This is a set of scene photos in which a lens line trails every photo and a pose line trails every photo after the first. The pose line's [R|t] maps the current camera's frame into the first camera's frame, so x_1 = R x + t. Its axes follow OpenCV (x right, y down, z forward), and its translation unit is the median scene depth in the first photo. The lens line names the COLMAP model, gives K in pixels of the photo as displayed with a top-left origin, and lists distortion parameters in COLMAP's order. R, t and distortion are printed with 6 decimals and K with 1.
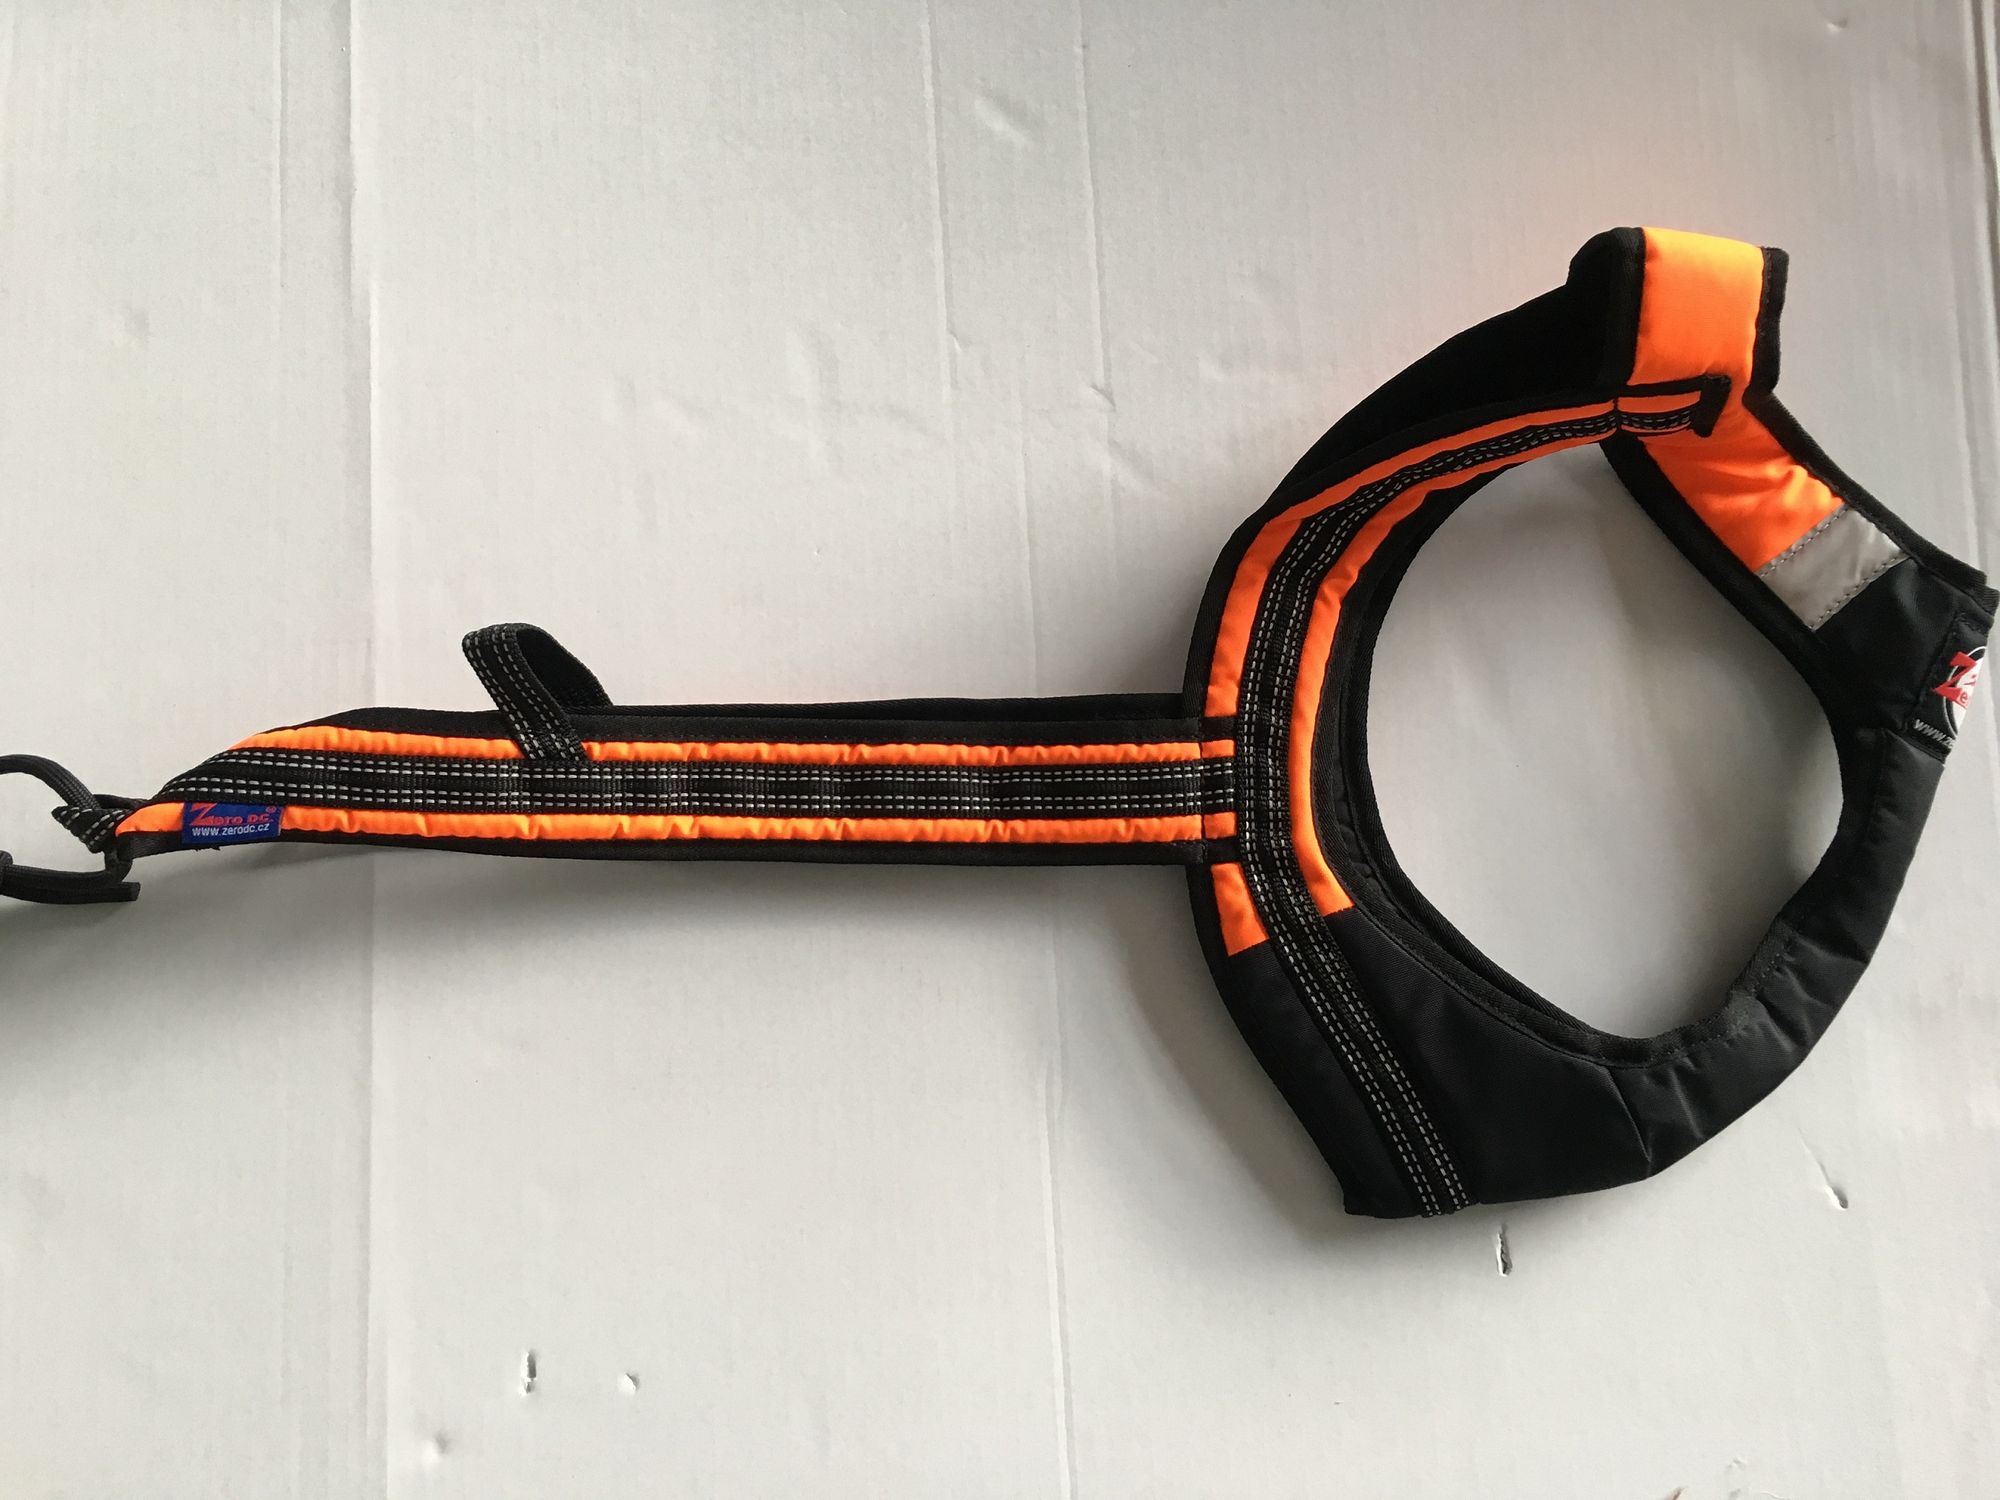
lens RADIAL K [[1702.3, 0, 996.8], [0, 1702.3, 737.4], [0, 0, 1]] dist [0.017581, -0.003058]
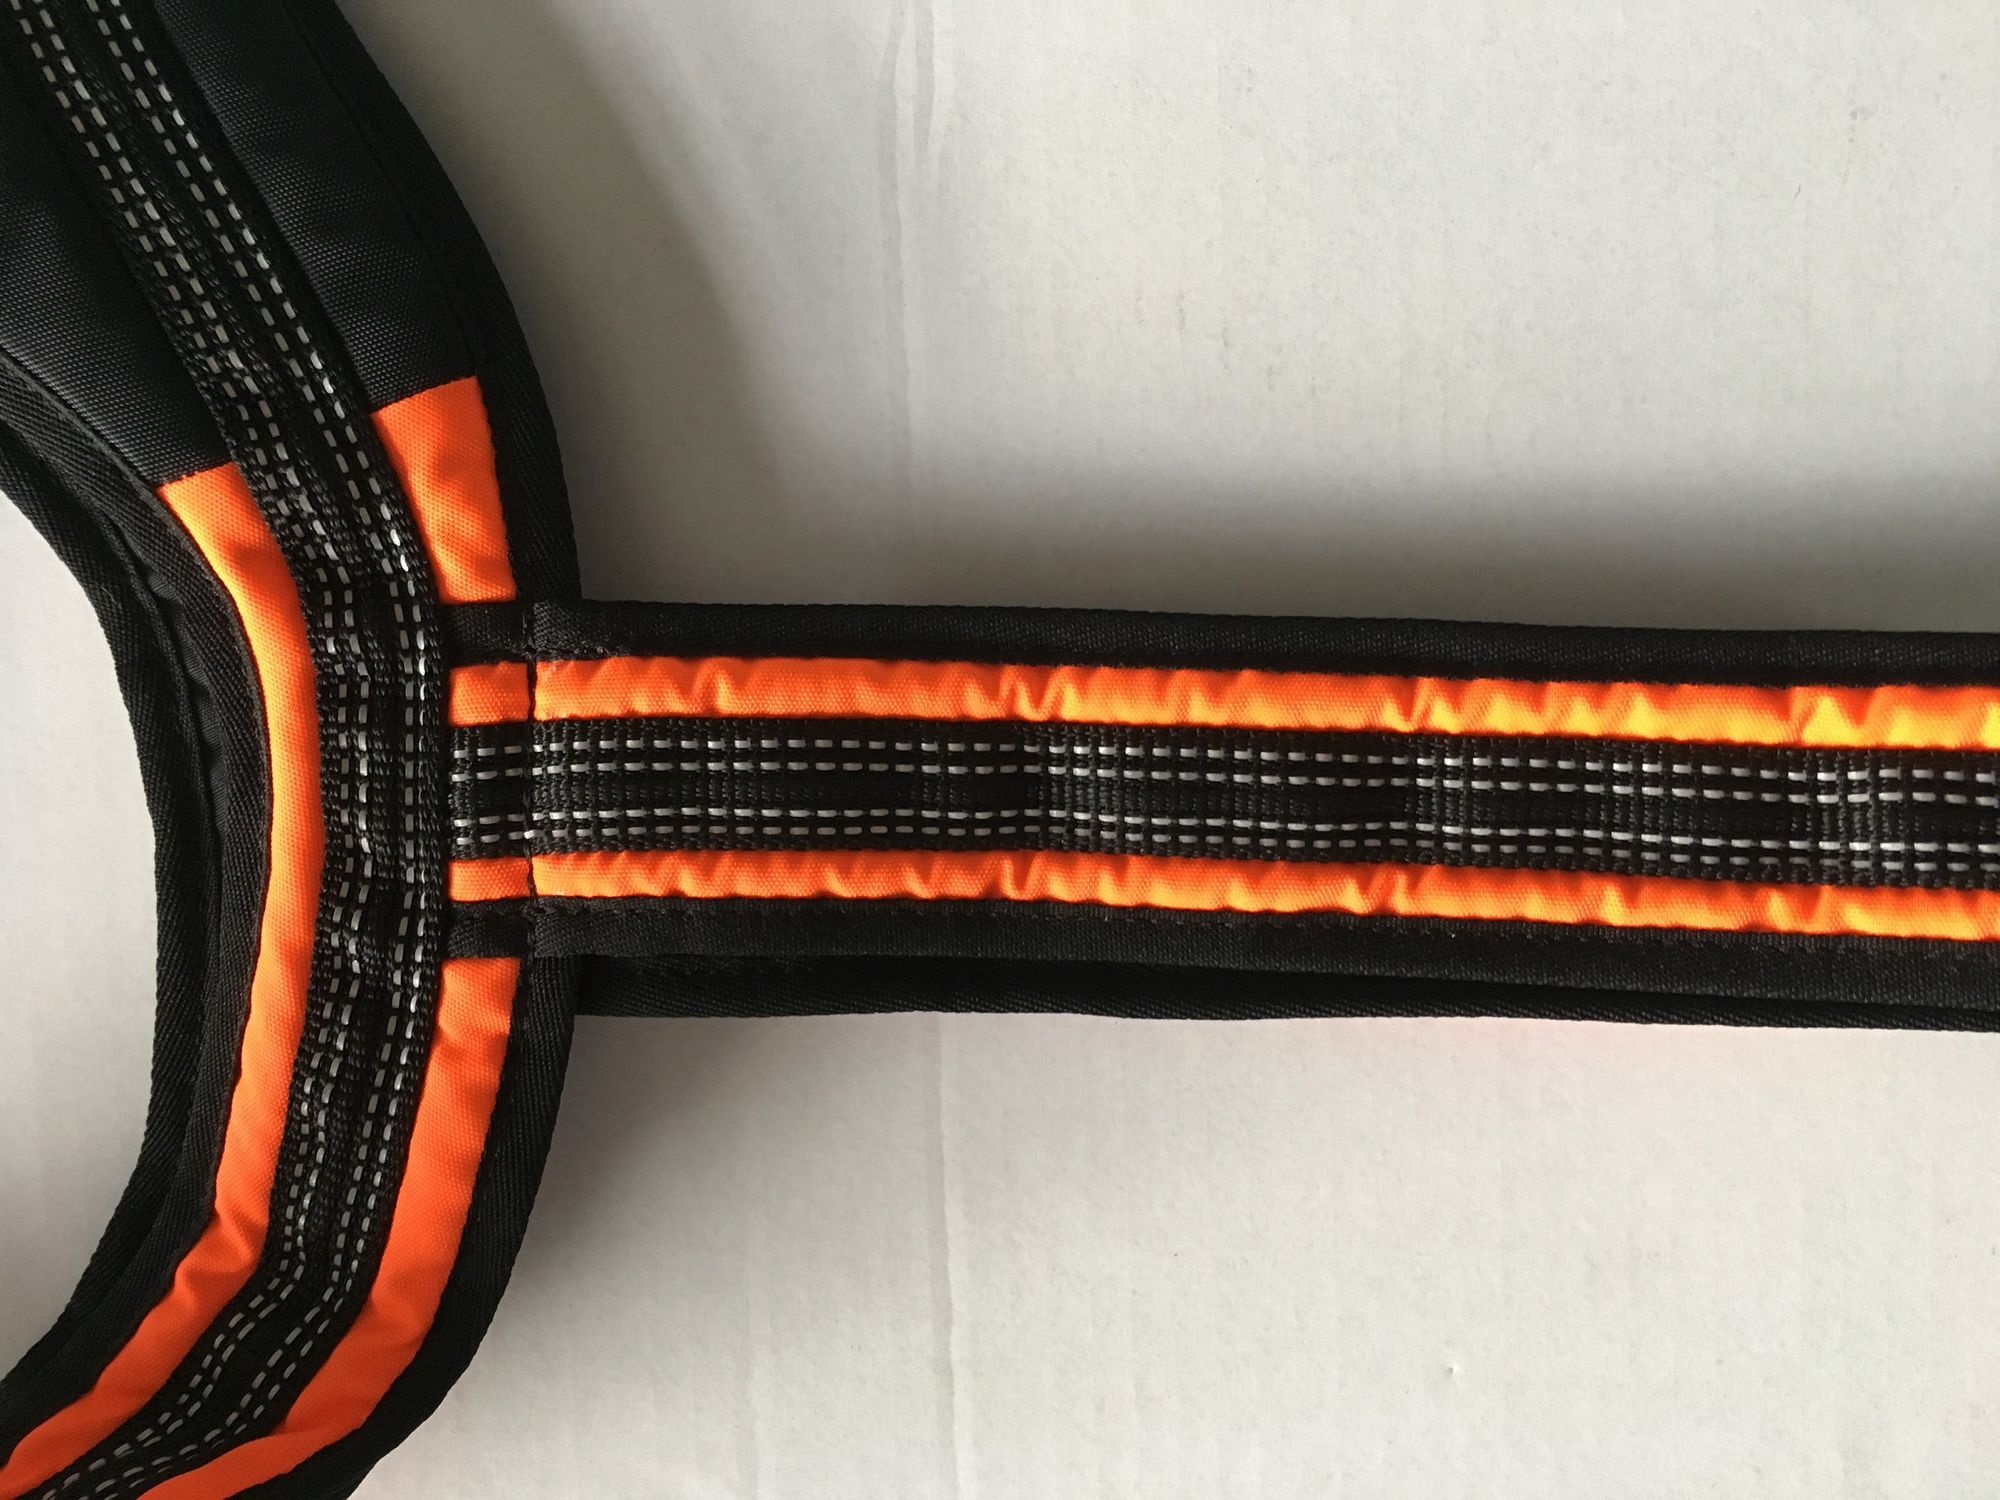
lens RADIAL K [[1702.3, 0, 999.8], [0, 1702.3, 745.4], [0, 0, 1]] dist [0.017581, -0.003058]
pose [[-0.997436, -0.021675, 0.068209, -0.020530], [0.026539, -0.997106, 0.071236, 0.012939], [0.066467, 0.072864, 0.995125, 0.594520]]
